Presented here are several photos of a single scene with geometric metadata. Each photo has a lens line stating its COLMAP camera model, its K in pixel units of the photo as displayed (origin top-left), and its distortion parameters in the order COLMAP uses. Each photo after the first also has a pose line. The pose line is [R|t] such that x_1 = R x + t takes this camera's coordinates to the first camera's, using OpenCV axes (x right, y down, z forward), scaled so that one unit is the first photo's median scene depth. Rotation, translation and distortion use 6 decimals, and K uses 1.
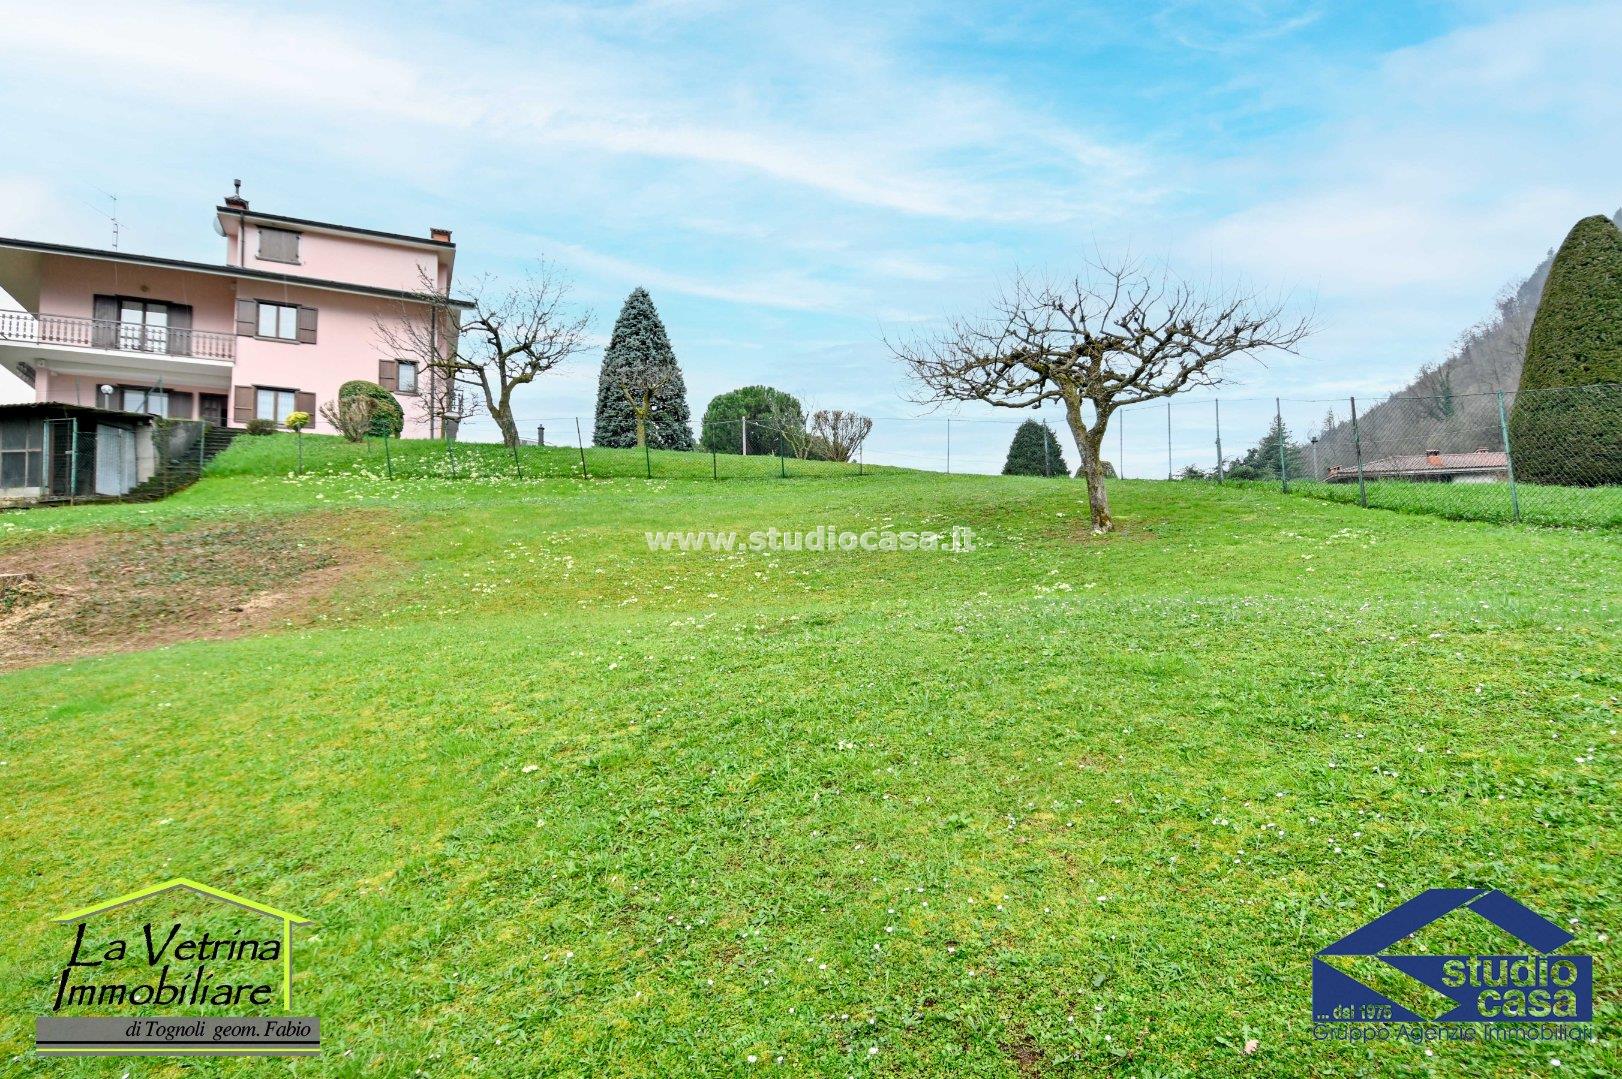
lens RADIAL K [[903.5, 0, 818.7], [0, 903.5, 589.3], [0, 0, 1]] dist [0.018171, -0.029846]
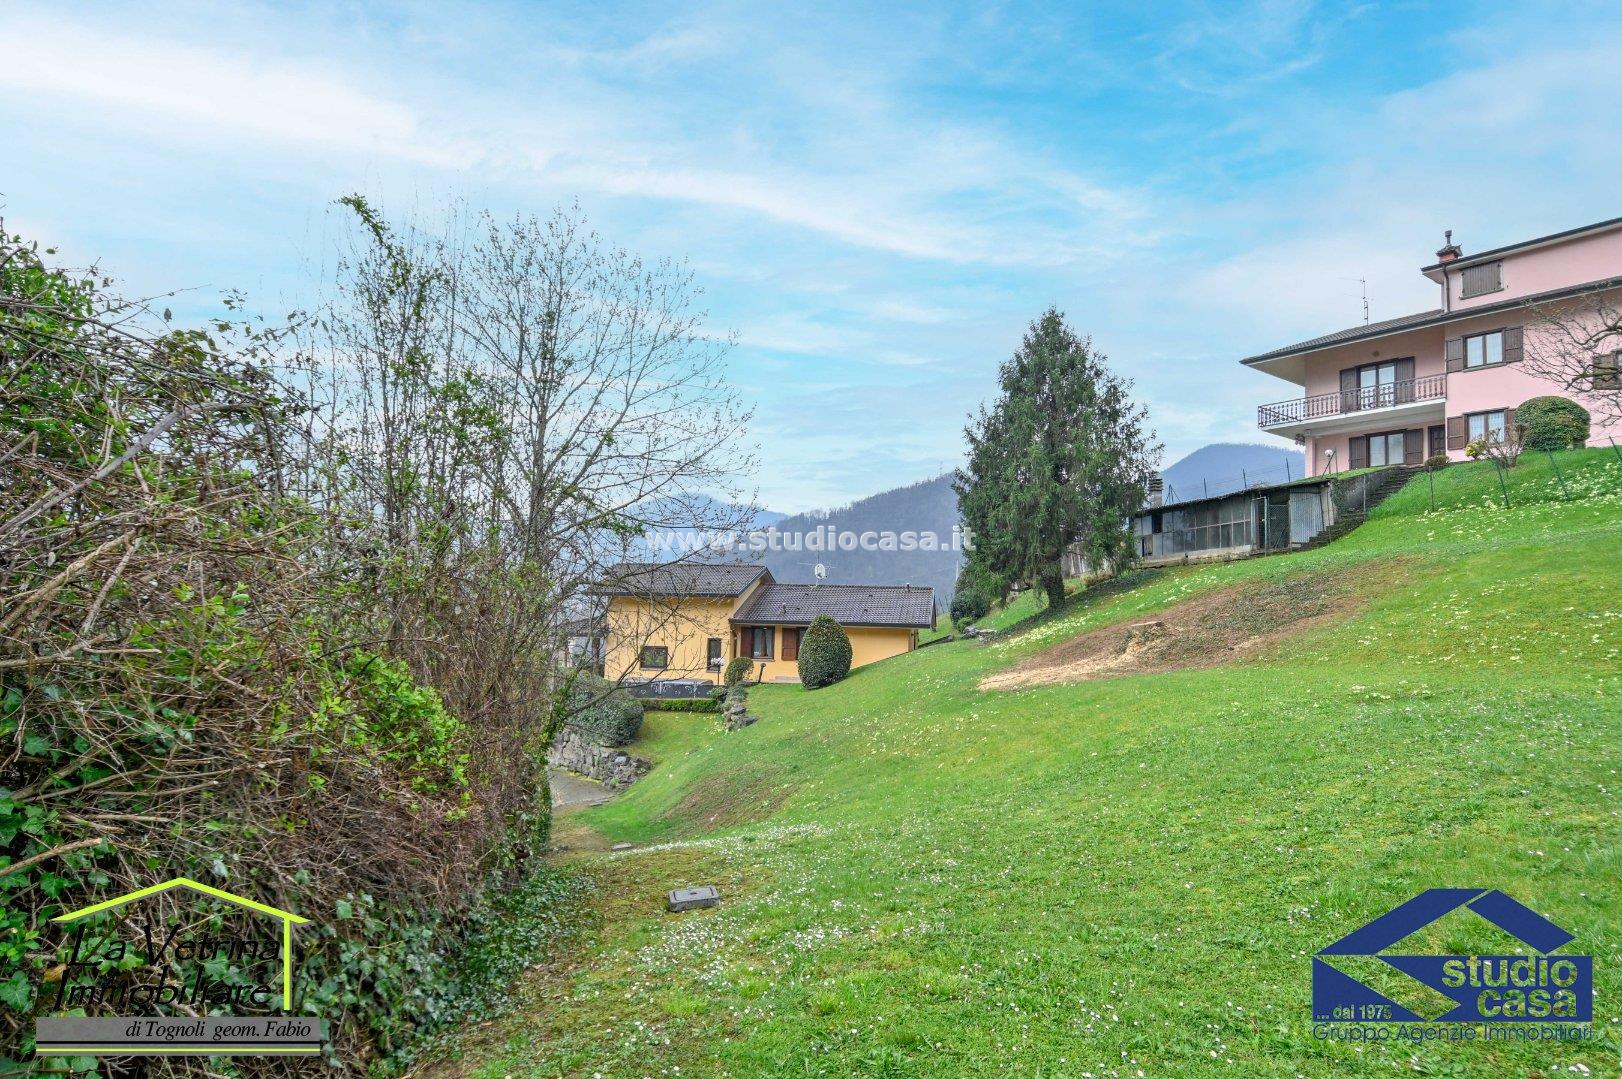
lens RADIAL K [[888.6, 0, 803.9], [0, 888.6, 577.6], [0, 0, 1]] dist [0.023677, -0.030805]
pose [[0.207108, -0.025772, -0.977979, 0.284969], [0.042592, 0.998943, -0.017305, -0.040317], [0.977390, -0.038070, 0.207987, -0.033304]]
